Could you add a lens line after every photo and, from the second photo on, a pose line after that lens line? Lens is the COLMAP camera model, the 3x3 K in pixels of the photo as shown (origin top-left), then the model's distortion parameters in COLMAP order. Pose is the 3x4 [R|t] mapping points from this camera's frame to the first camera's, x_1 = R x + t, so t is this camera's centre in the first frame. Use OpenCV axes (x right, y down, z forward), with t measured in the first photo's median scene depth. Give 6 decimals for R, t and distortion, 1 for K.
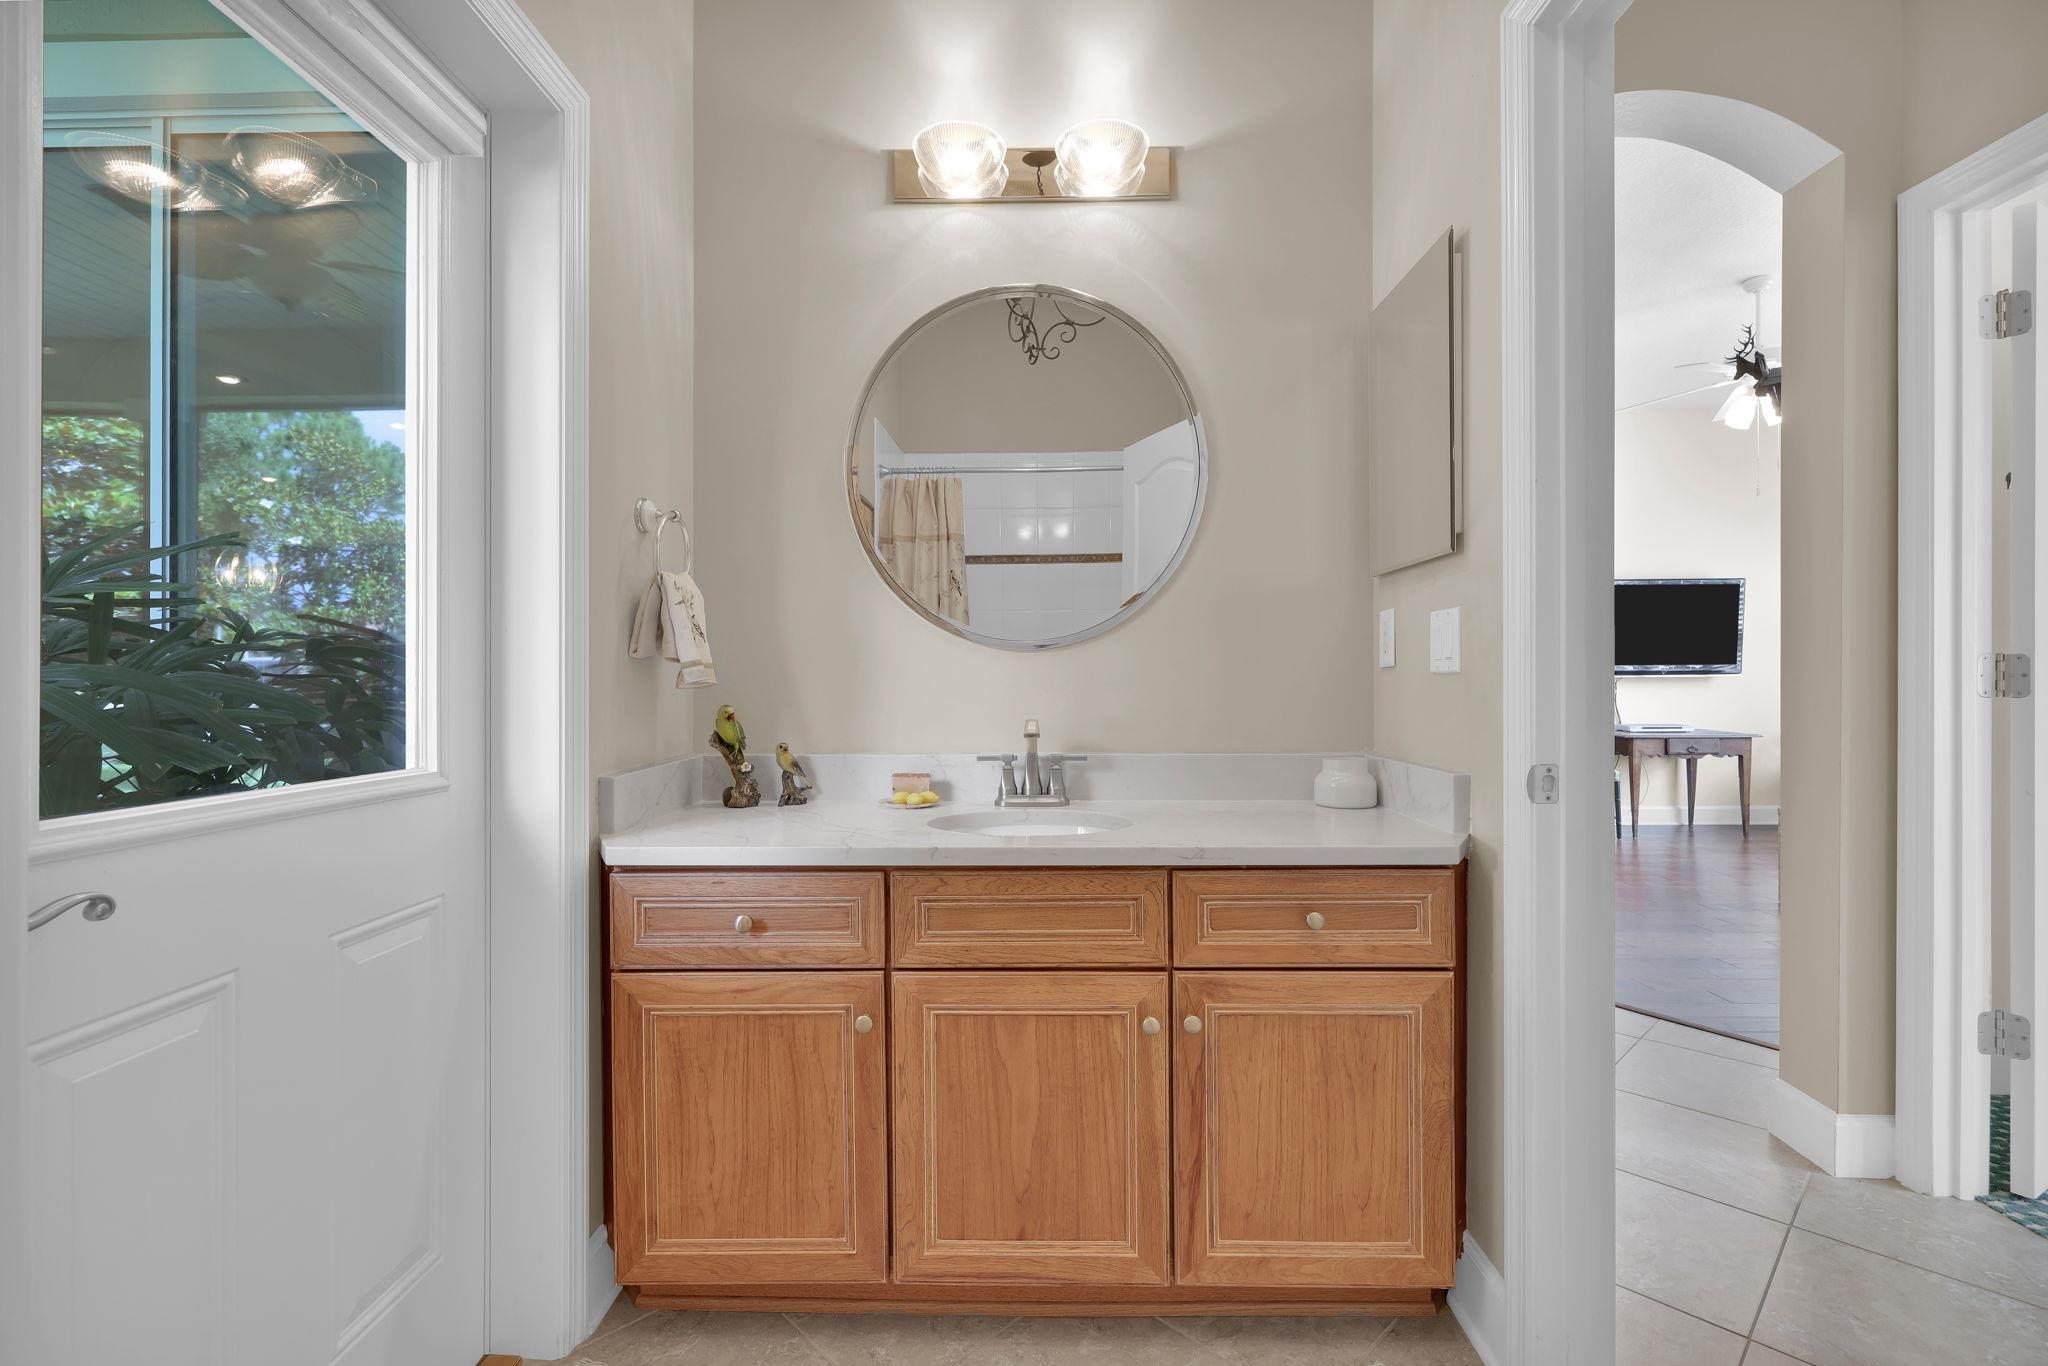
lens RADIAL K [[903.2, 0, 1021.5], [0, 903.2, 668.3], [0, 0, 1]] dist [-0.000220, 0.000160]
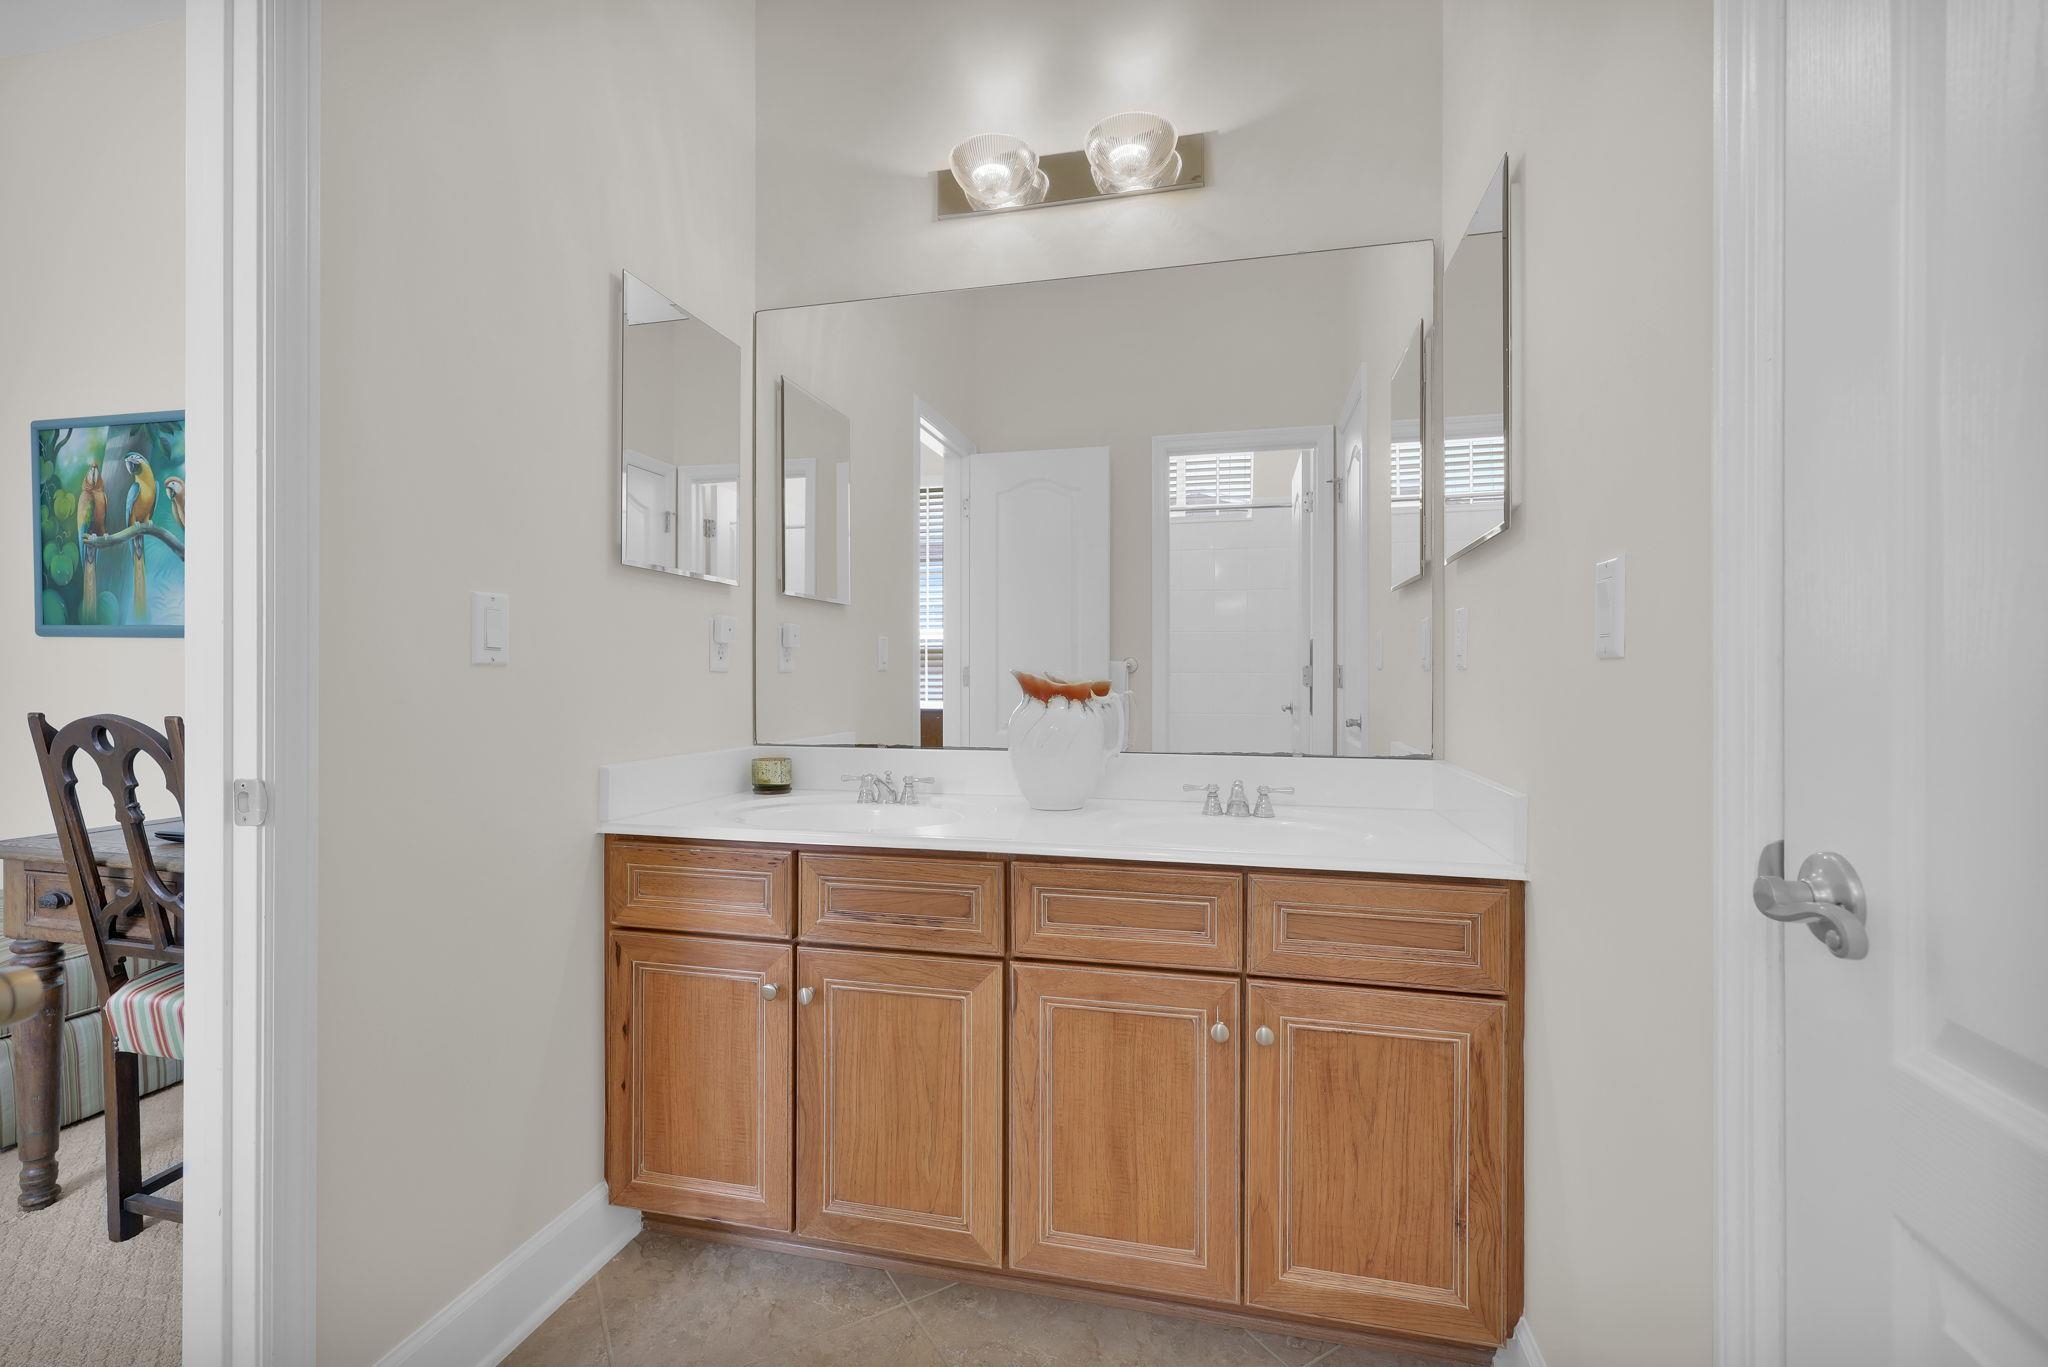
lens RADIAL K [[907.4, 0, 1021.5], [0, 907.4, 658.6], [0, 0, 1]] dist [0.000501, 0.000030]
pose [[0.976202, 0.003260, -0.216841, 0.173388], [-0.004455, 0.999977, -0.005021, -0.000716], [0.216819, 0.005867, 0.976194, -0.000659]]
